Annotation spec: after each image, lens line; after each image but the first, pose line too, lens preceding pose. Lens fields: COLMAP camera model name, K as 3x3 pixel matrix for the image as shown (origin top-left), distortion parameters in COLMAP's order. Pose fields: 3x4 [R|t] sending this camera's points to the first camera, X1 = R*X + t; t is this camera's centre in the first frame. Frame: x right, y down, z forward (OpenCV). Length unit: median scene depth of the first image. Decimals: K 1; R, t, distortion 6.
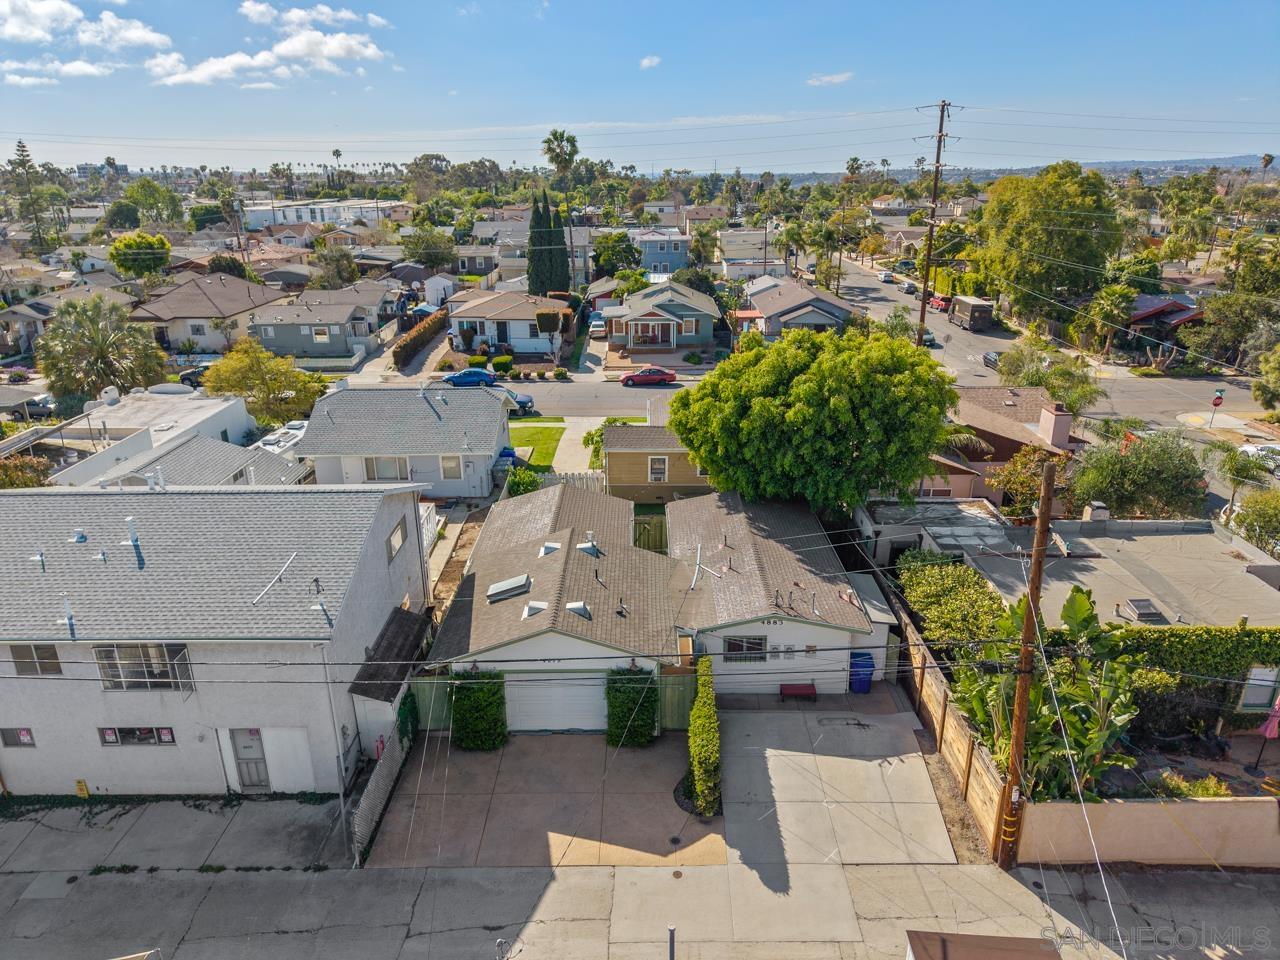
lens RADIAL K [[890.7, 0, 647.3], [0, 890.7, 484.0], [0, 0, 1]] dist [0.004220, -0.005092]
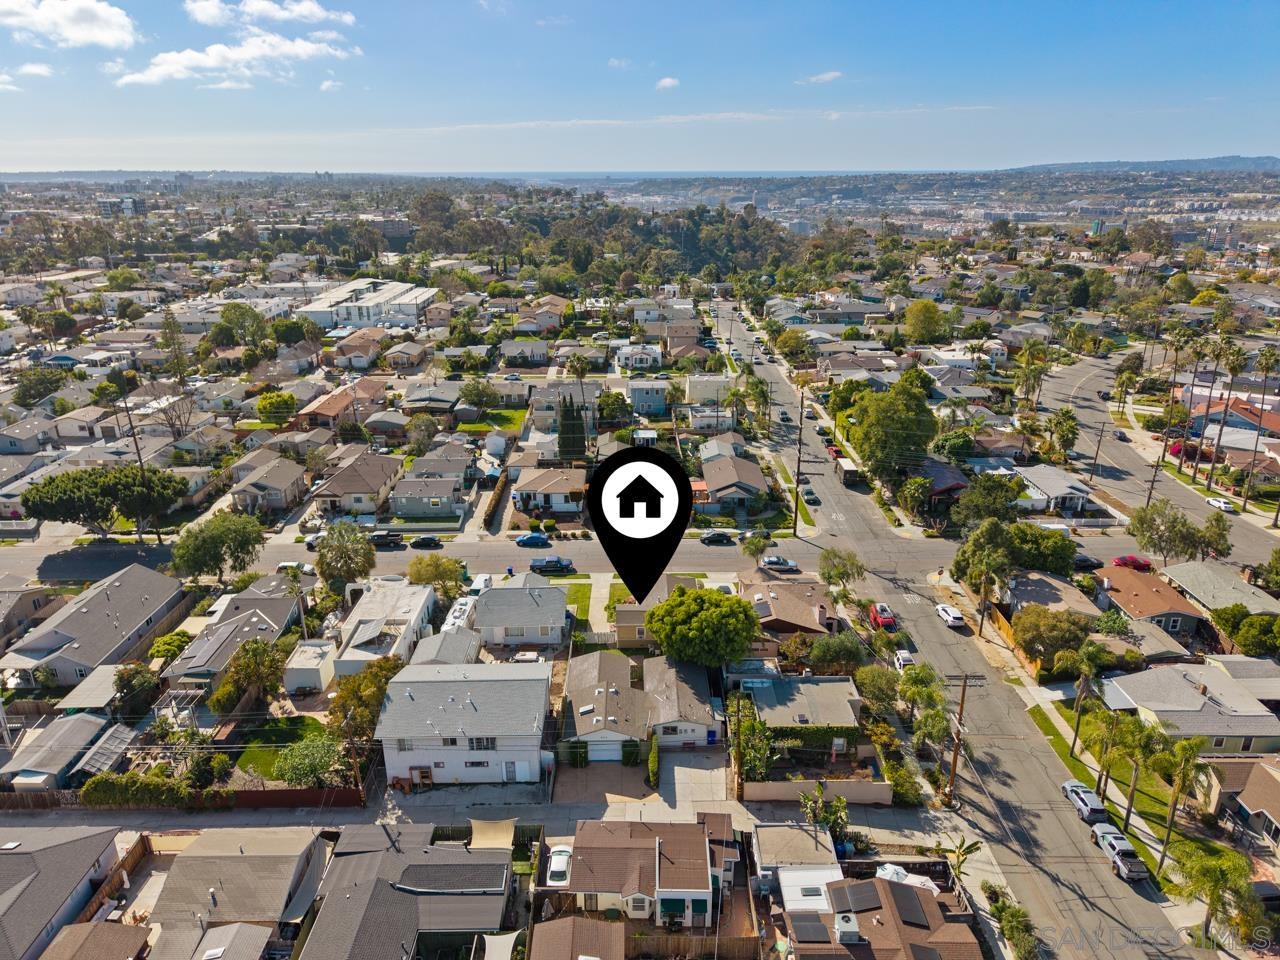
lens RADIAL K [[890.7, 0, 633.0], [0, 890.7, 476.2], [0, 0, 1]] dist [0.004220, -0.005092]
pose [[0.999878, -0.011504, -0.010575, 0.031025], [0.011450, 0.999921, -0.005210, -0.619758], [0.010634, 0.005088, 0.999931, -1.869924]]
